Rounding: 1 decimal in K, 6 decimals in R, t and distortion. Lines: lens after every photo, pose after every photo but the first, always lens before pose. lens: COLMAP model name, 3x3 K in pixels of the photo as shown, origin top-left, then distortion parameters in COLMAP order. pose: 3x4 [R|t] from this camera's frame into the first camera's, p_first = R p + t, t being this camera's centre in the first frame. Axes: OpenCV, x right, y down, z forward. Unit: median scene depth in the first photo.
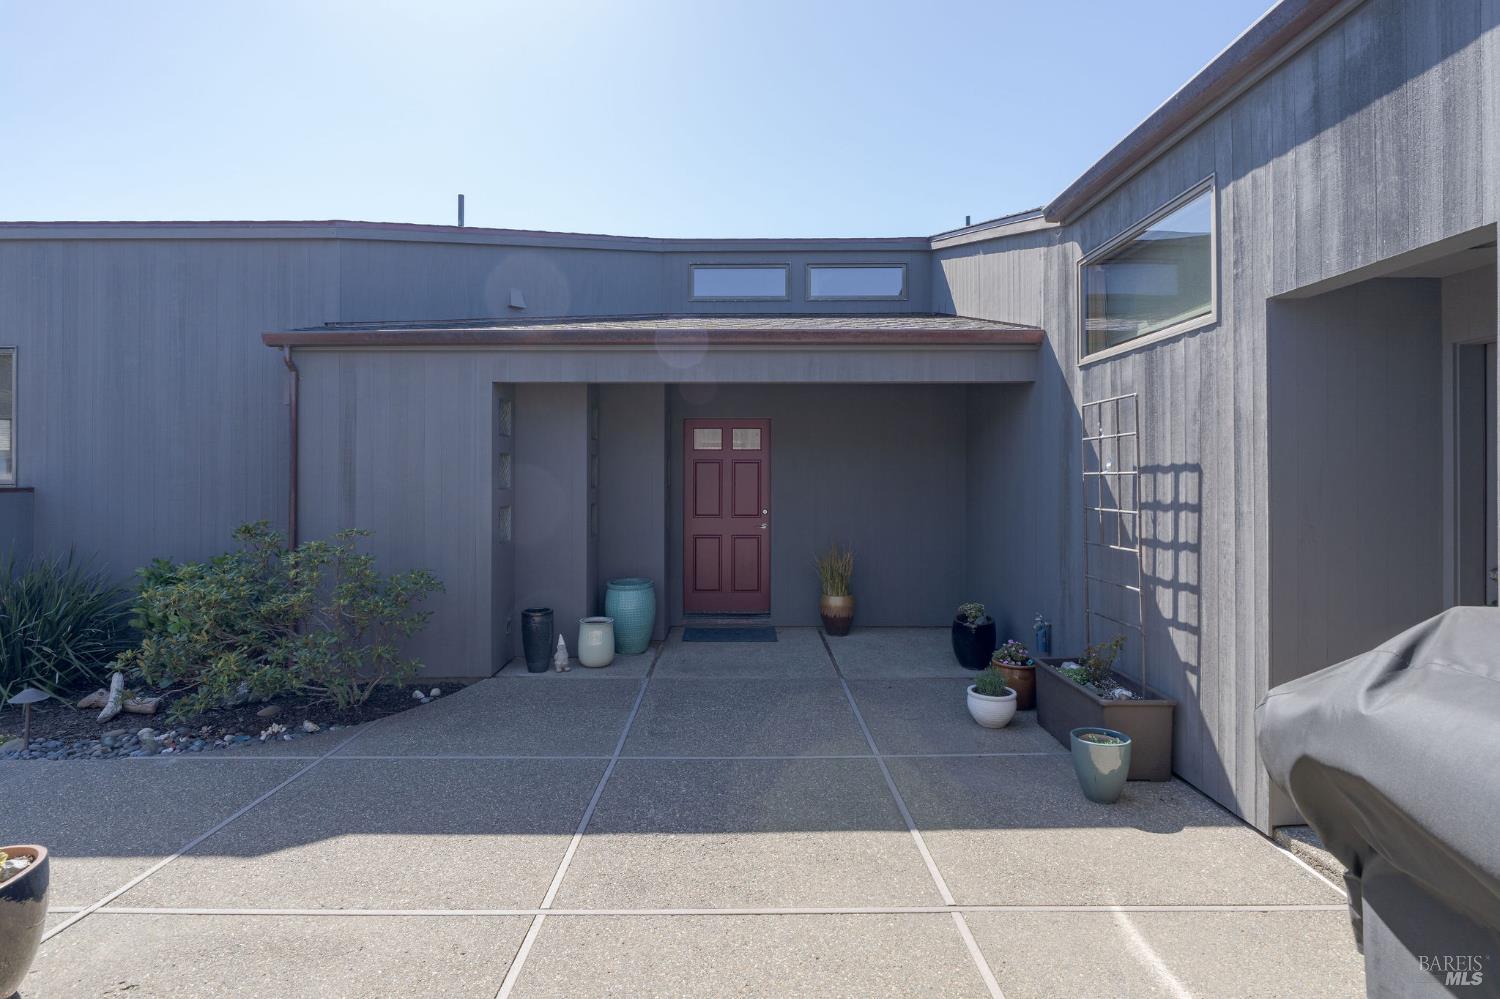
lens RADIAL K [[768.0, 0, 747.3], [0, 768.0, 468.5], [0, 0, 1]] dist [0.000698, 0.000176]
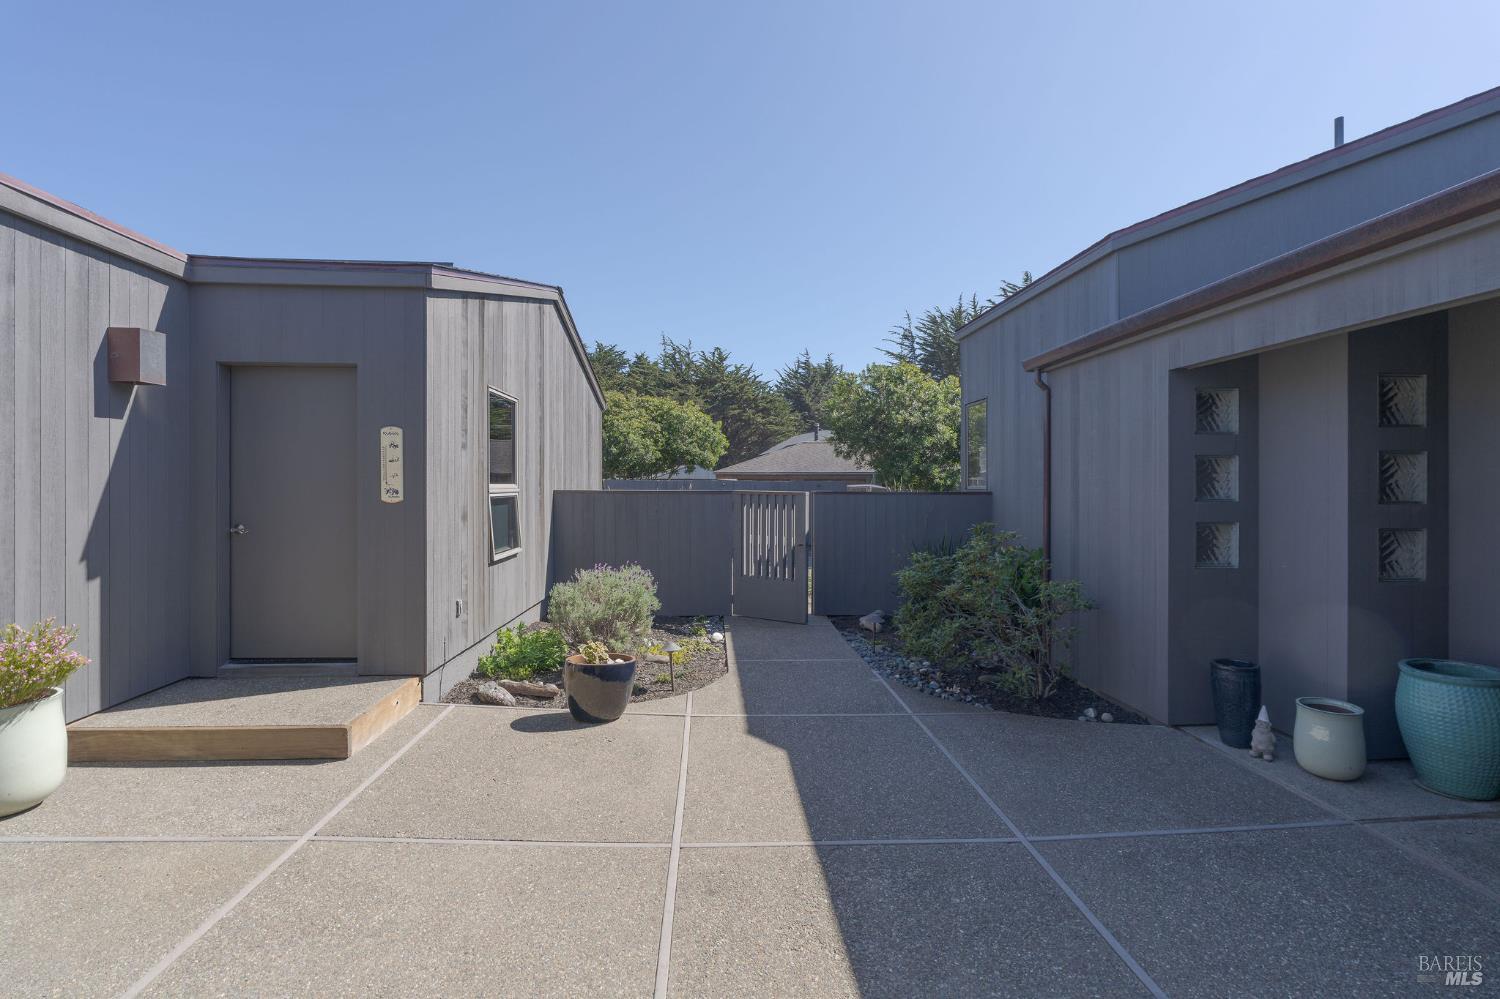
lens RADIAL K [[683.9, 0, 750.0], [0, 683.9, 499.5], [0, 0, 1]] dist [-0.001415, -0.000415]
pose [[0.059093, 0.023779, -0.997969, 0.384953], [0.000148, 0.999716, 0.023829, 0.008826], [0.998252, -0.001556, 0.059073, 0.520476]]
